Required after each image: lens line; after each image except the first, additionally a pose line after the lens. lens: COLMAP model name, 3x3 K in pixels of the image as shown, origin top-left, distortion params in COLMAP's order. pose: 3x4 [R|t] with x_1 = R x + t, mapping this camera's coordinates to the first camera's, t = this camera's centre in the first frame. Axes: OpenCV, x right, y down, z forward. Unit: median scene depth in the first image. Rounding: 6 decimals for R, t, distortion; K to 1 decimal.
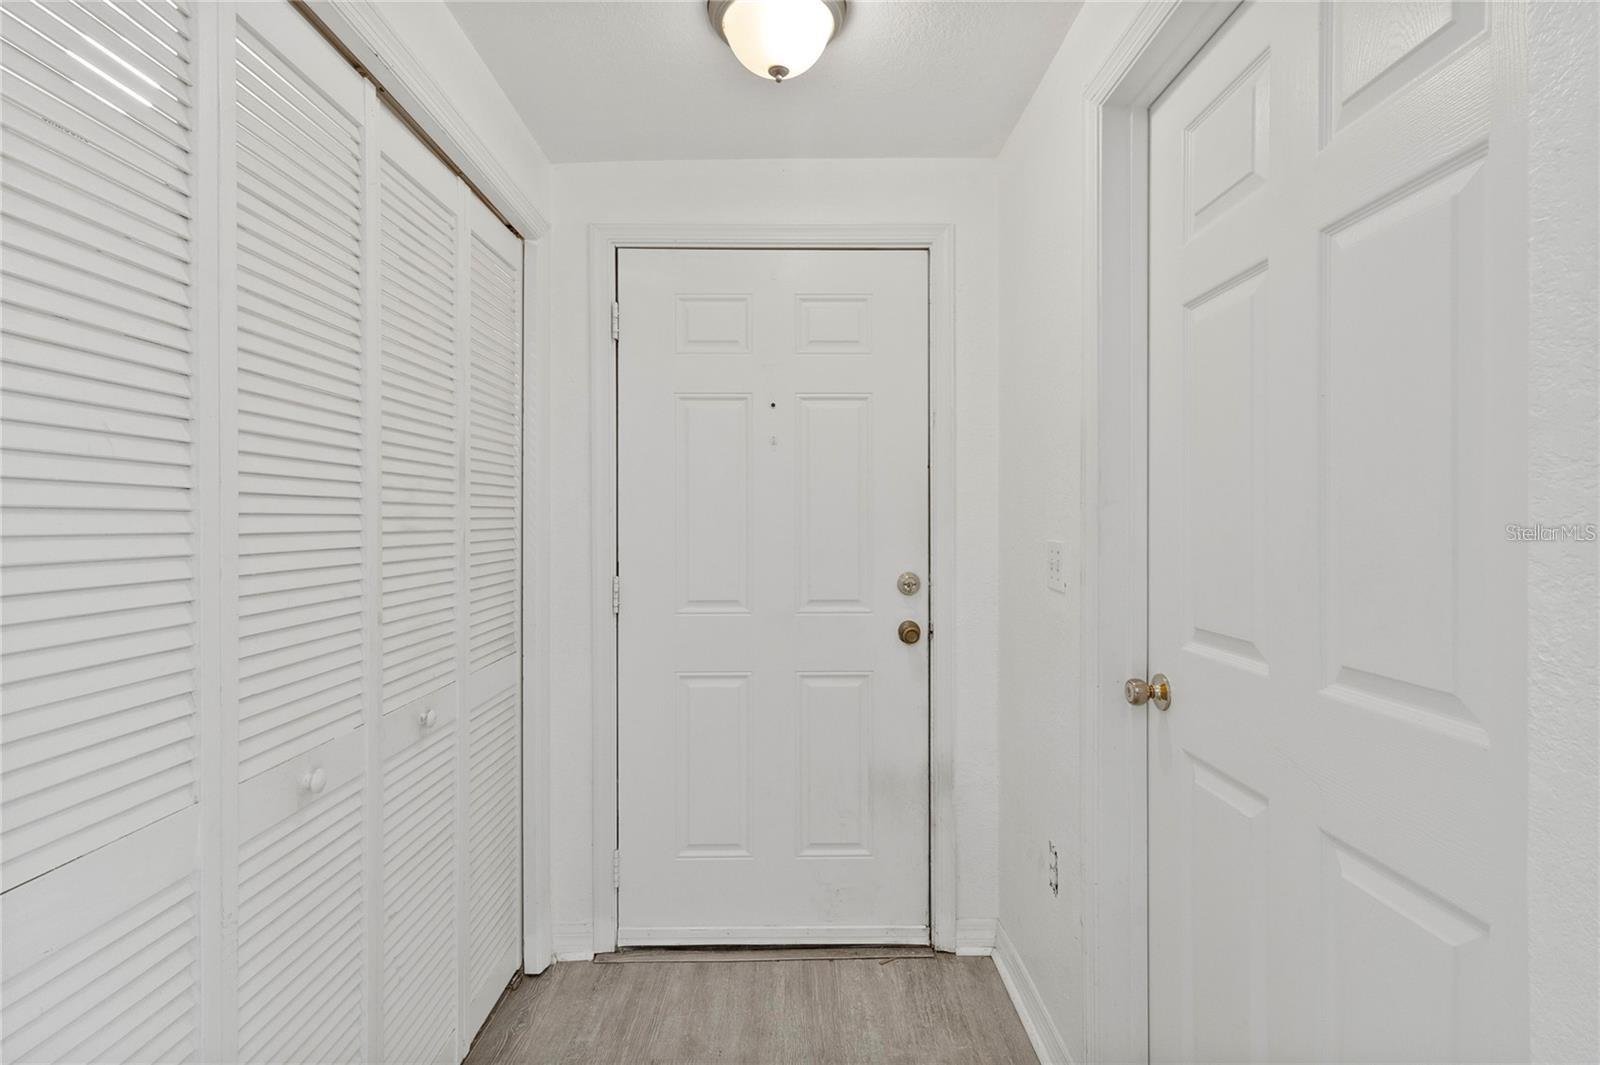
lens RADIAL K [[756.9, 0, 793.4], [0, 756.9, 523.0], [0, 0, 1]] dist [0.013336, 0.000660]
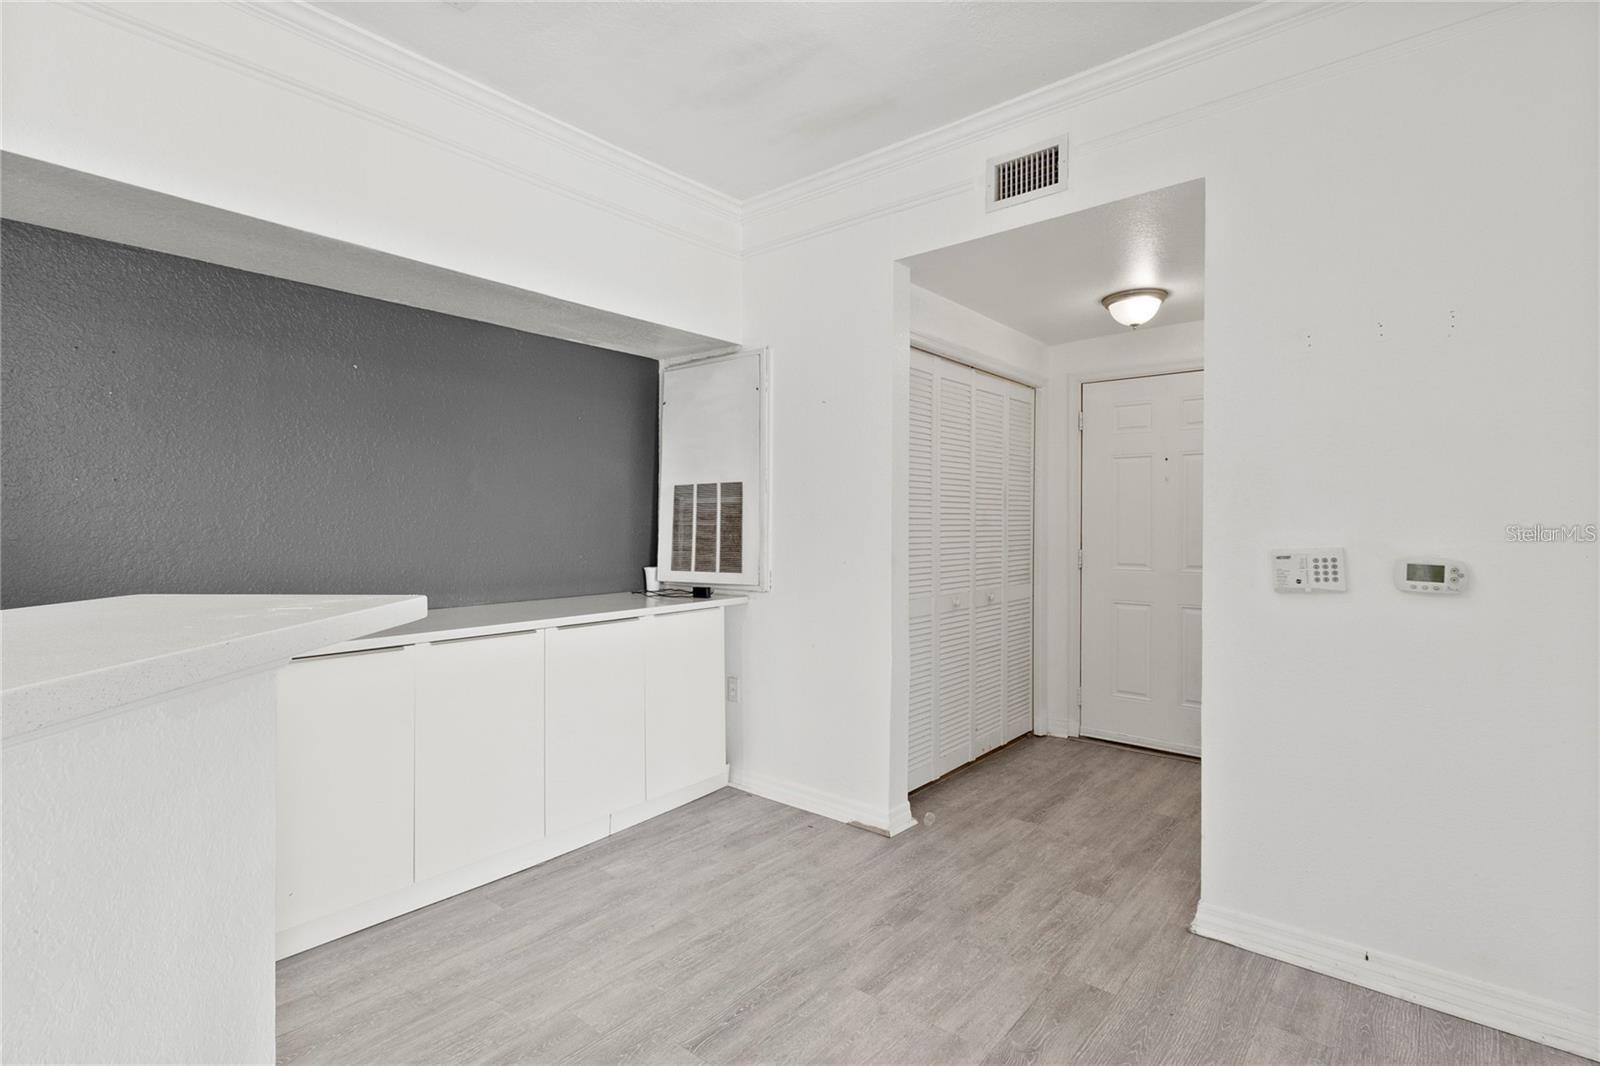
lens RADIAL K [[756.9, 0, 798.3], [0, 756.9, 528.9], [0, 0, 1]] dist [0.013336, 0.000660]
pose [[0.757180, 0.011766, -0.653101, 0.544217], [-0.005488, 0.999917, 0.011652, -0.002604], [0.653184, -0.005239, 0.757181, -1.065281]]
